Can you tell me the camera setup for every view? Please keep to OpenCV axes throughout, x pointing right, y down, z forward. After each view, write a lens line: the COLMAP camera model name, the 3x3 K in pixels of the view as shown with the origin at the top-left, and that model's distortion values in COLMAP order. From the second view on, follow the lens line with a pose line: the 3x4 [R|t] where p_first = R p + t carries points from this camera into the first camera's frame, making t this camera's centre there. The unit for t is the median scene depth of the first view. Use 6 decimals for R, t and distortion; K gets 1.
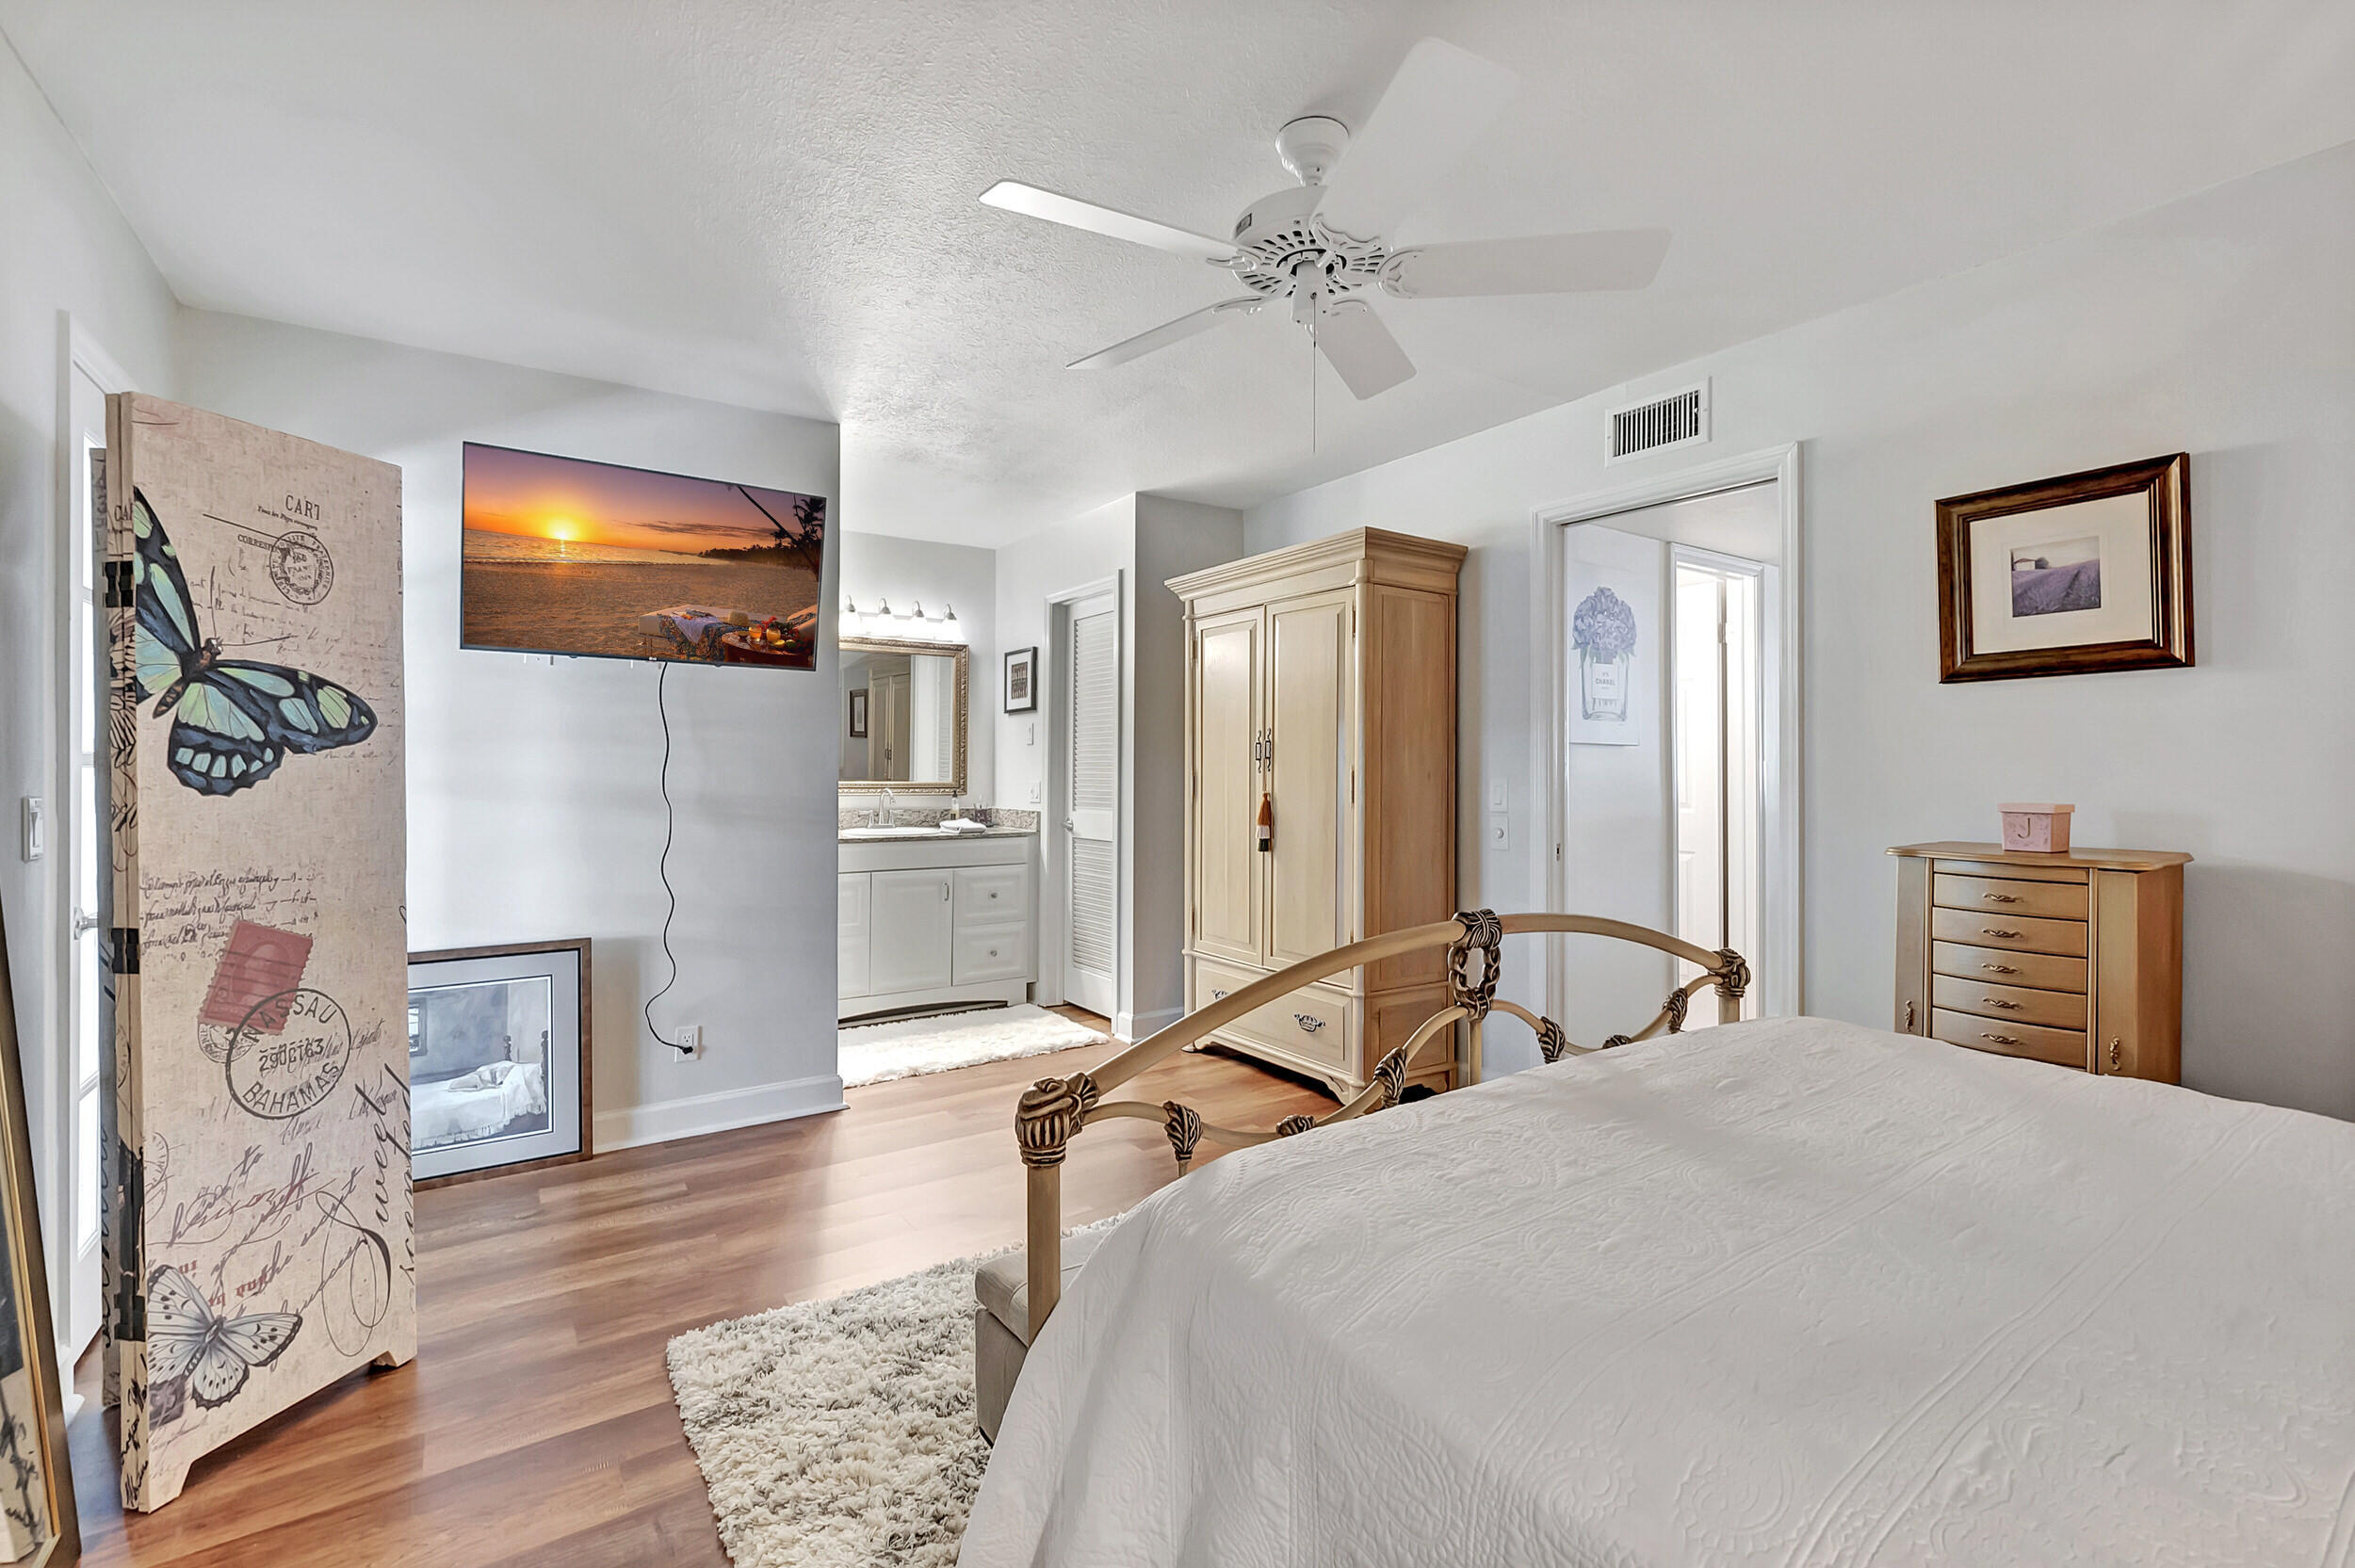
lens RADIAL K [[1027.6, 0, 1181.4], [0, 1027.6, 774.5], [0, 0, 1]] dist [-0.000470, -0.000102]
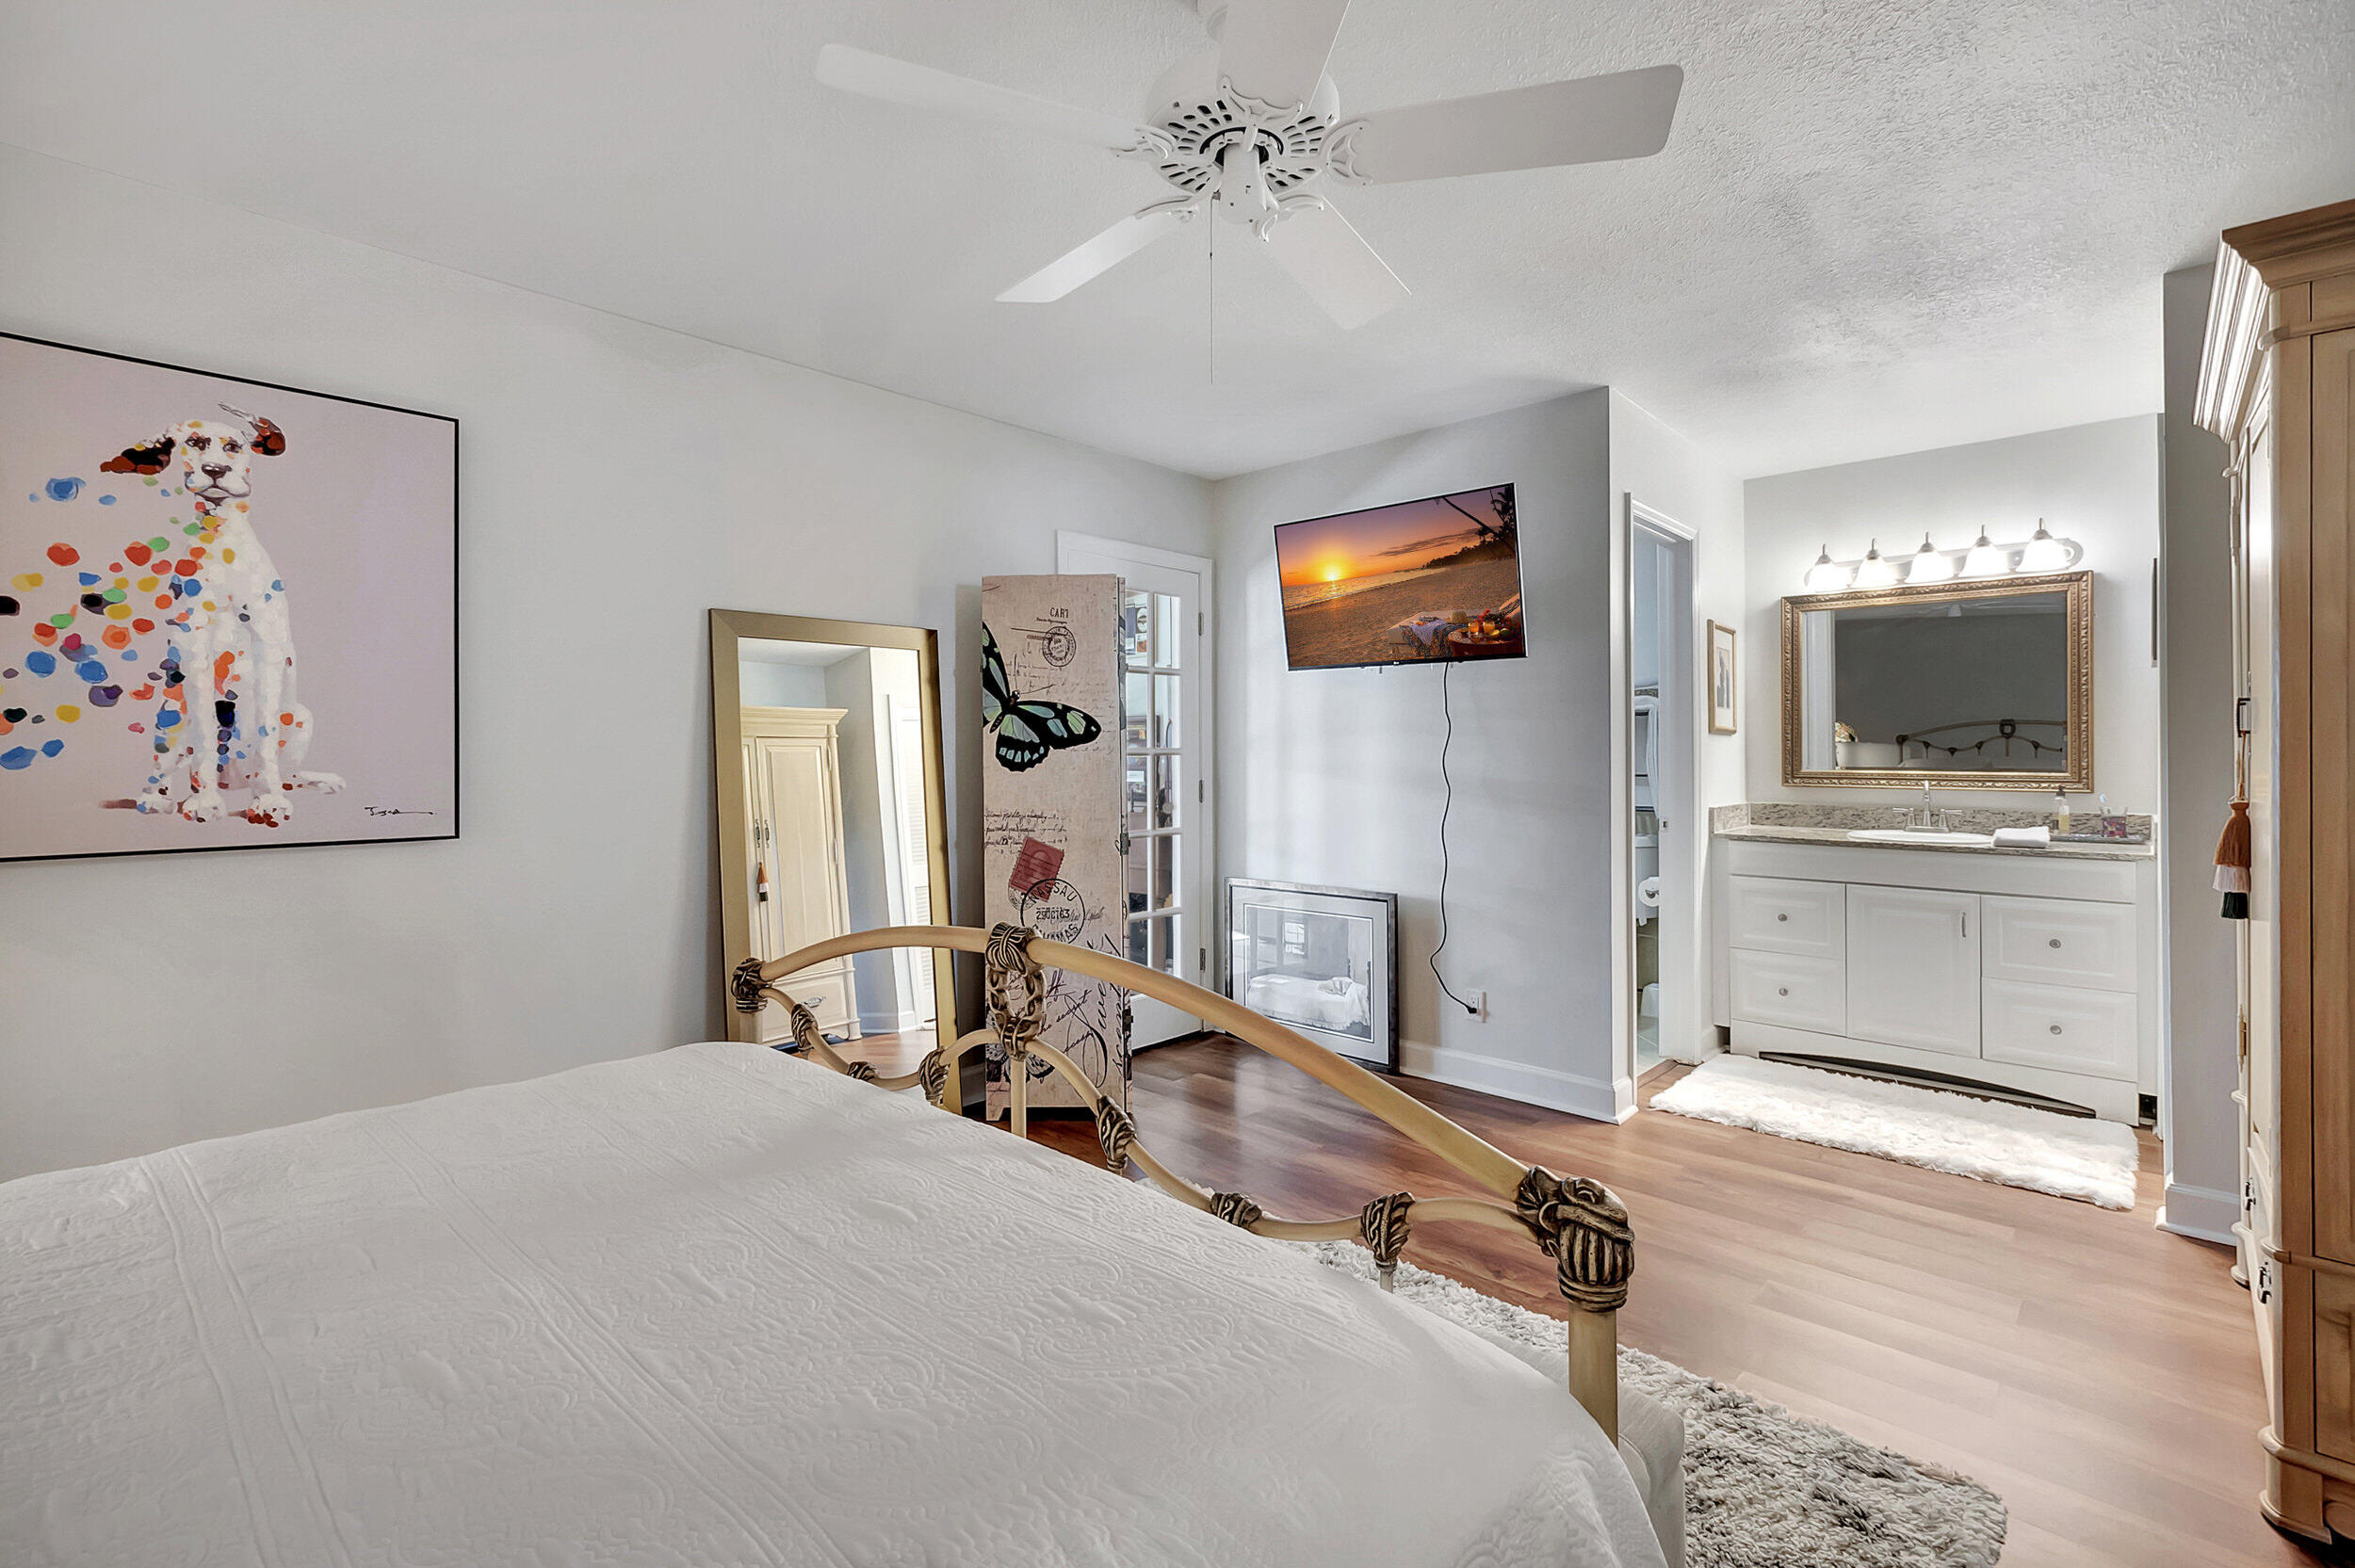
lens RADIAL K [[1051.0, 0, 1185.2], [0, 1051.0, 742.5], [0, 0, 1]] dist [-0.002721, 0.000128]
pose [[0.224903, -0.011008, -0.974319, 0.973346], [-0.001741, 0.999930, -0.011699, -0.010566], [0.974380, 0.004327, 0.224868, 0.781658]]
